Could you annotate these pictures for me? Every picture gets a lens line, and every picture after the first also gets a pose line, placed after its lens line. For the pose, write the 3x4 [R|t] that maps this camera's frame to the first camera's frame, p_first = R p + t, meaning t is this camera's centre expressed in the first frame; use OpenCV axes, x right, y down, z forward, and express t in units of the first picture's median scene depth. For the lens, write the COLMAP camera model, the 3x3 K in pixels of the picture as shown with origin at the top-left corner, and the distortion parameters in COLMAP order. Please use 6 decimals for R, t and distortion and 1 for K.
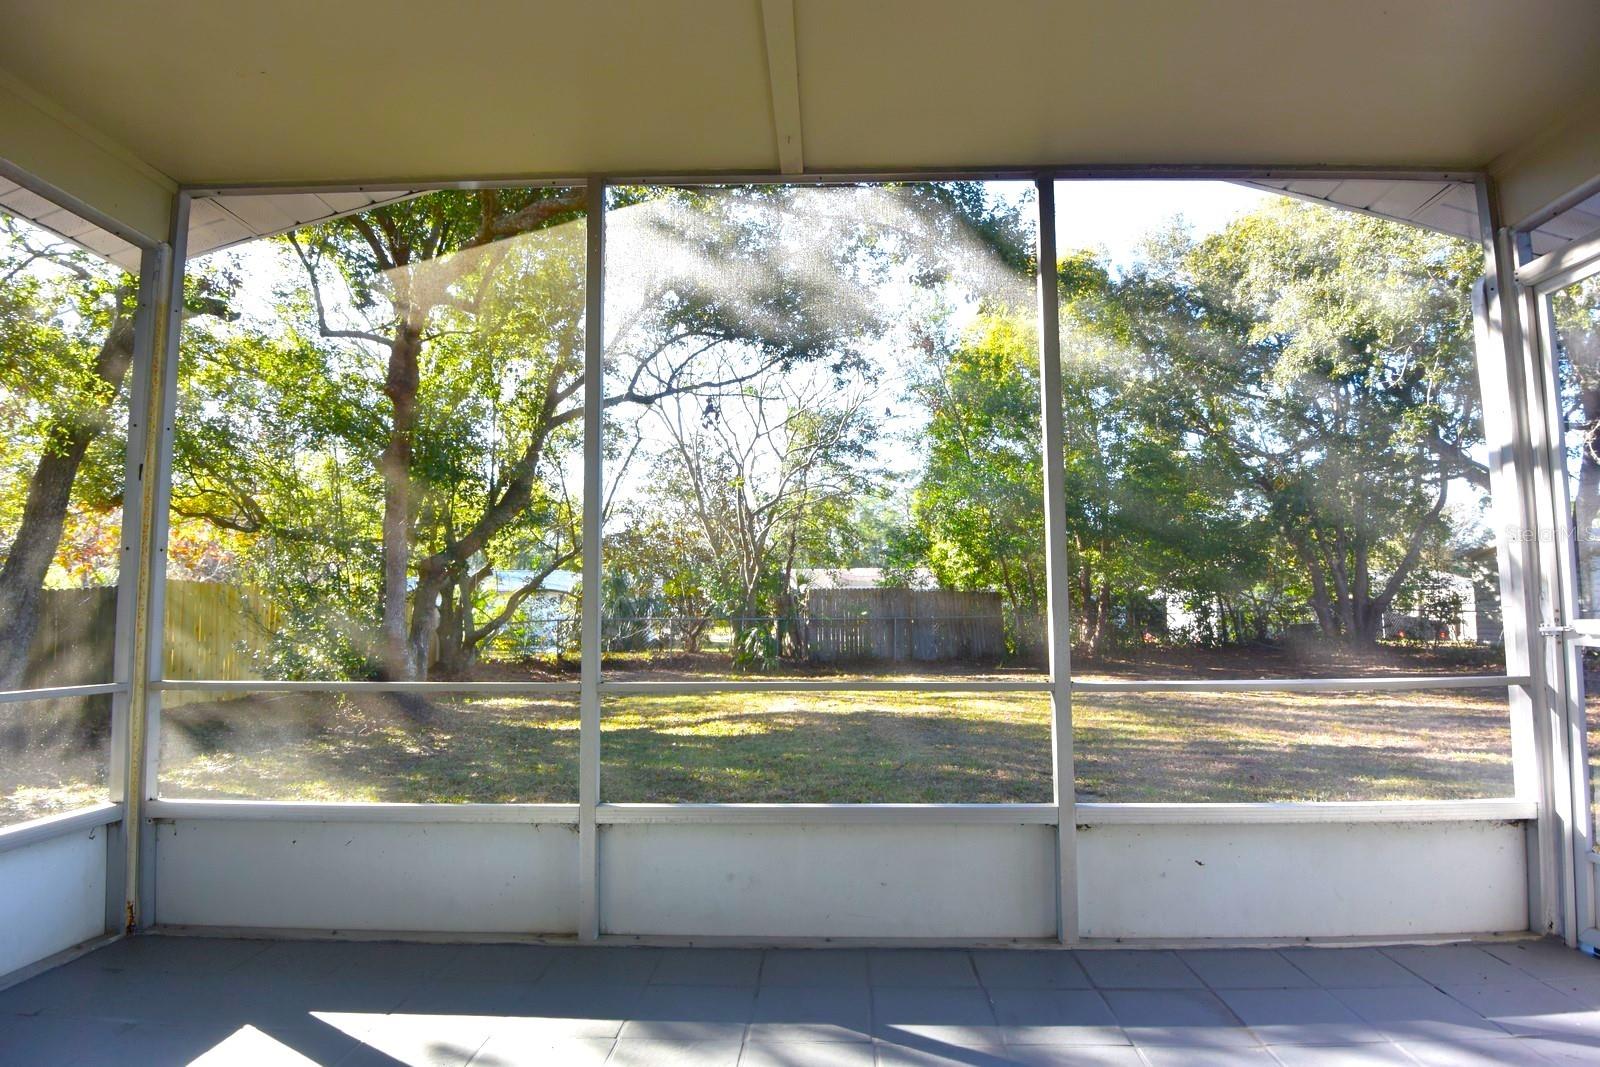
lens RADIAL K [[834.7, 0, 798.3], [0, 834.7, 533.6], [0, 0, 1]] dist [-0.016623, -0.014863]
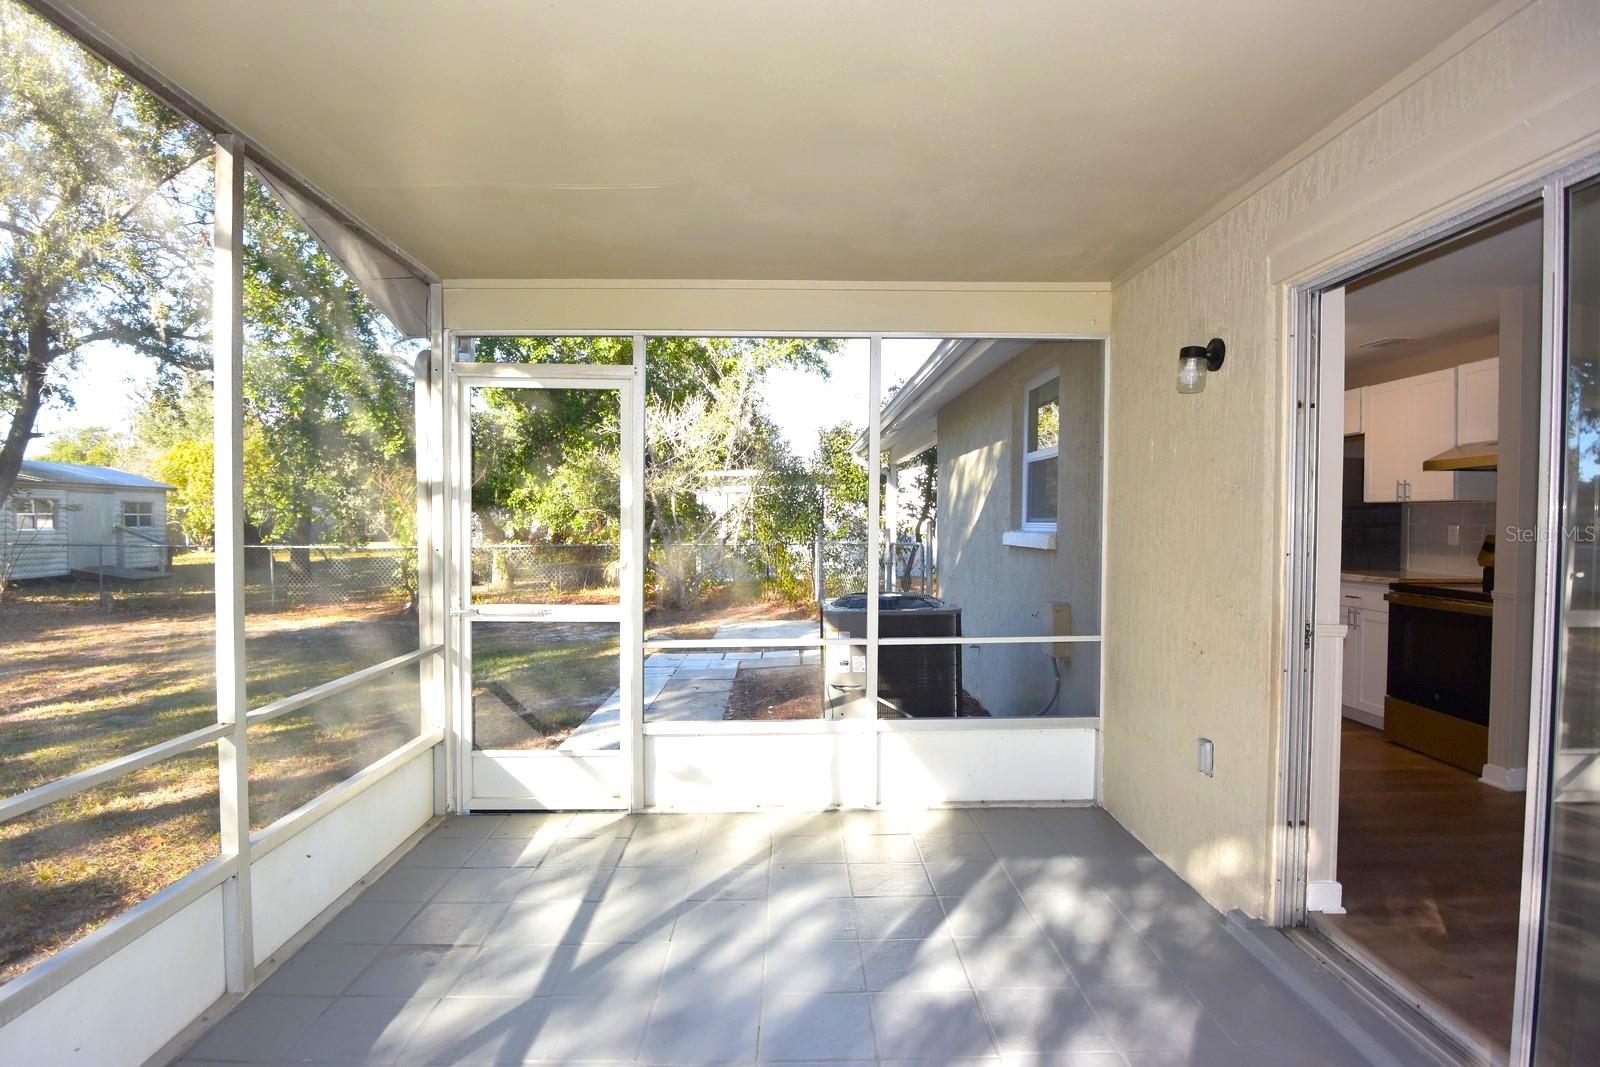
lens RADIAL K [[834.7, 0, 798.7], [0, 834.7, 544.6], [0, 0, 1]] dist [-0.016623, -0.014863]
pose [[-0.058118, -0.022477, 0.998057, -0.145192], [-0.092418, 0.995575, 0.017040, -0.020270], [-0.994023, -0.091248, -0.059938, 0.107942]]
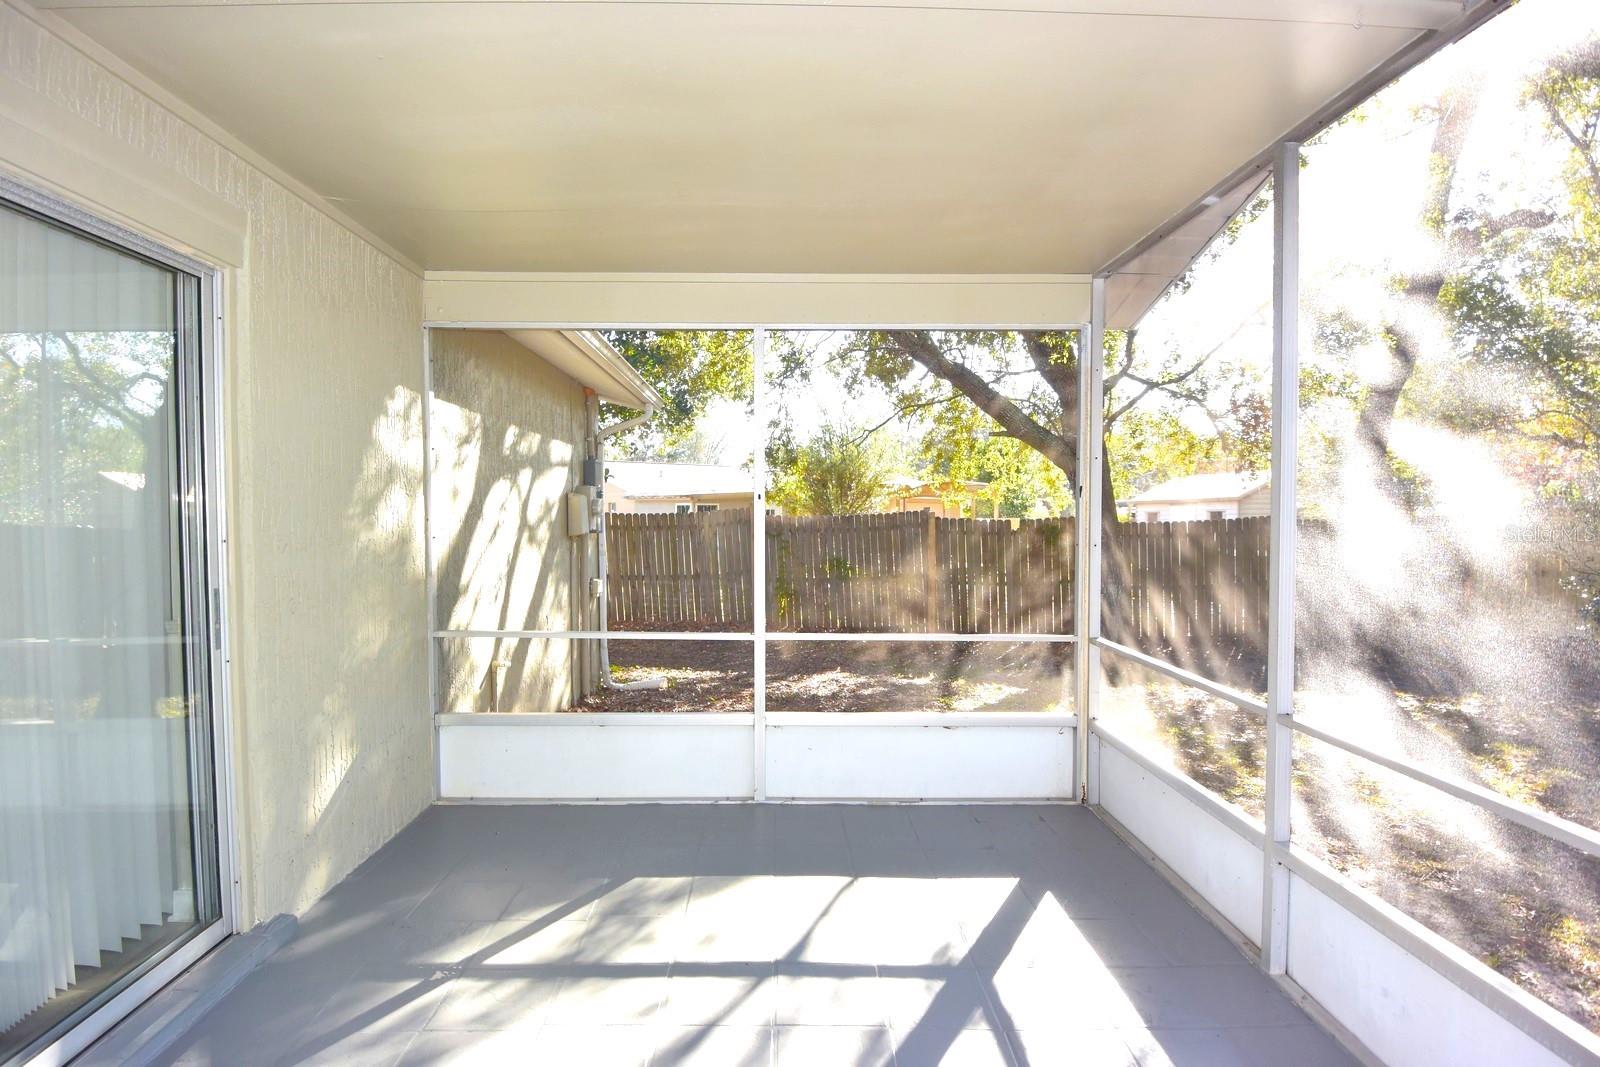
lens RADIAL K [[834.7, 0, 796.7], [0, 834.7, 534.7], [0, 0, 1]] dist [-0.016623, -0.014863]
pose [[0.065911, 0.031871, -0.997316, 0.152201], [0.085463, 0.995637, 0.037465, -0.023689], [0.994159, -0.087703, 0.062900, 0.100548]]
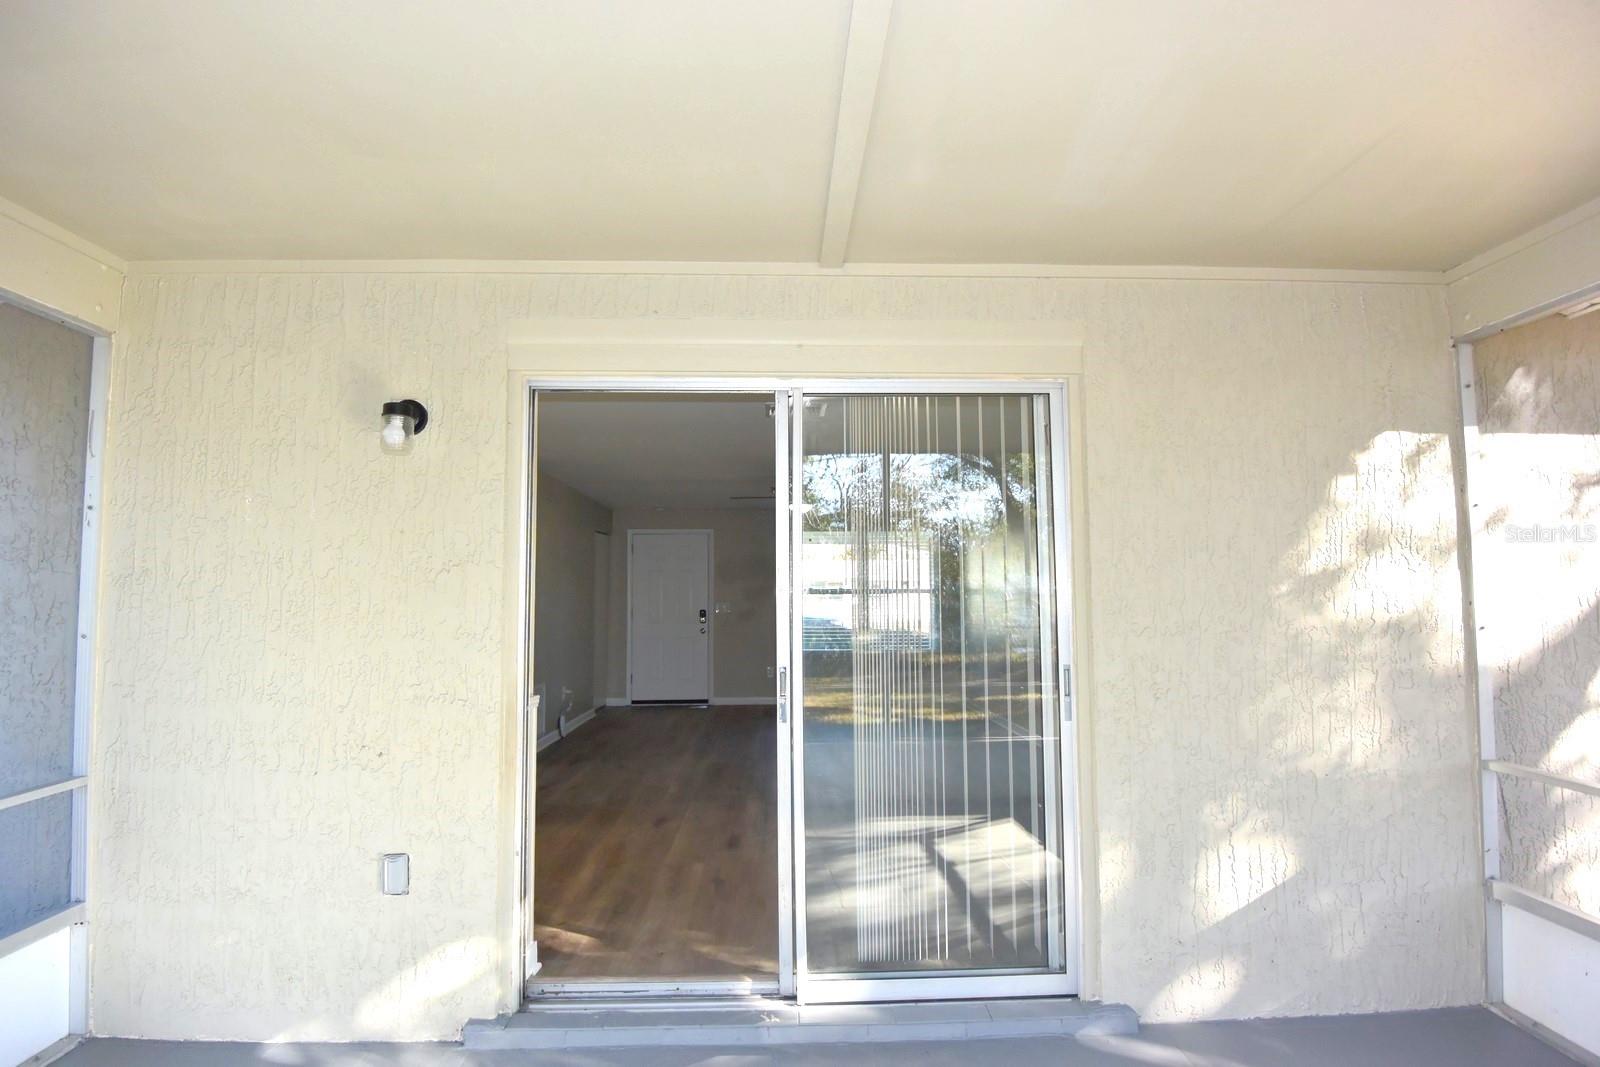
lens RADIAL K [[834.7, 0, 805.3], [0, 834.7, 535.9], [0, 0, 1]] dist [-0.016623, -0.014863]
pose [[-0.997138, 0.006744, -0.075298, 0.014274], [0.018661, 0.987150, -0.158702, -0.014193], [0.073260, -0.159653, -0.984451, 0.204380]]
